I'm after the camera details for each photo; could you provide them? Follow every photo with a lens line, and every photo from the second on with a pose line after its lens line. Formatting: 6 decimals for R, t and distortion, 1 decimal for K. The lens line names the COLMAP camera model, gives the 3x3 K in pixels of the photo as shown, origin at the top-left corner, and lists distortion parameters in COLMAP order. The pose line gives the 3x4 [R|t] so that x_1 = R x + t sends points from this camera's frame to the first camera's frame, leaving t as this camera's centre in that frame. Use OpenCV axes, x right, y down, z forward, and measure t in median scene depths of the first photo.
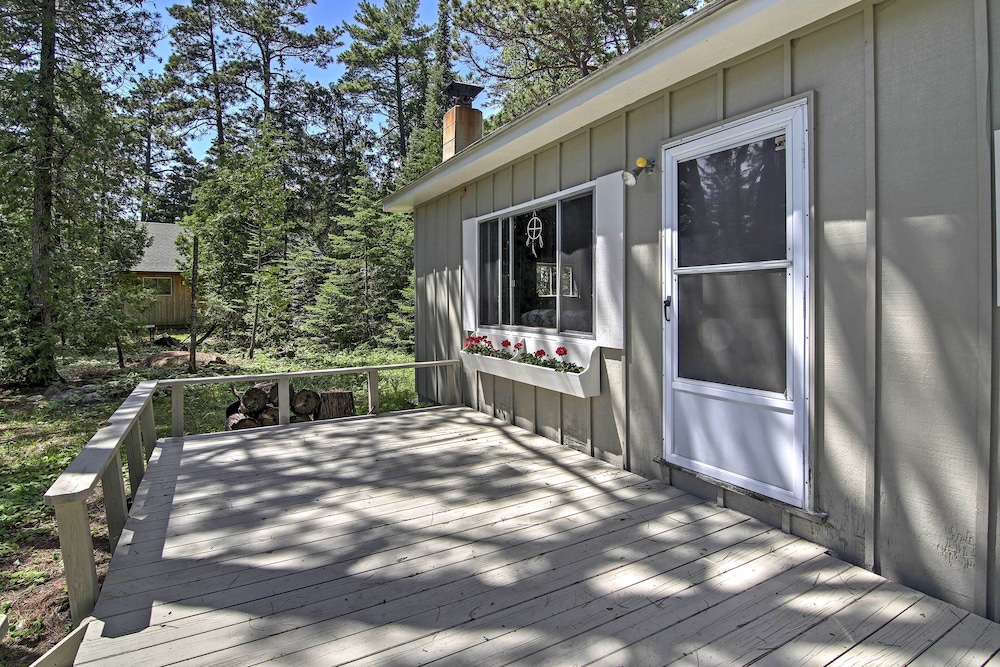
lens RADIAL K [[522.4, 0, 498.6], [0, 522.4, 307.3], [0, 0, 1]] dist [-0.012665, -0.001159]
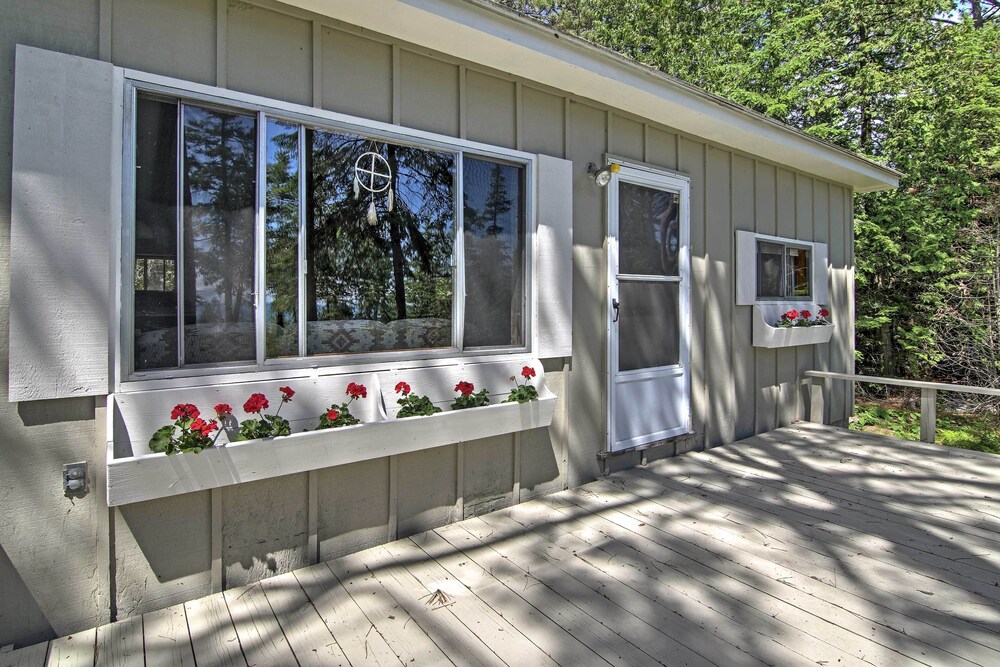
lens RADIAL K [[522.4, 0, 498.6], [0, 522.4, 307.3], [0, 0, 1]] dist [-0.012665, -0.001159]
pose [[-0.119823, 0.008641, 0.992758, -0.712413], [0.023161, 0.999714, -0.005906, -0.003810], [-0.992525, 0.022286, -0.119989, 1.356660]]
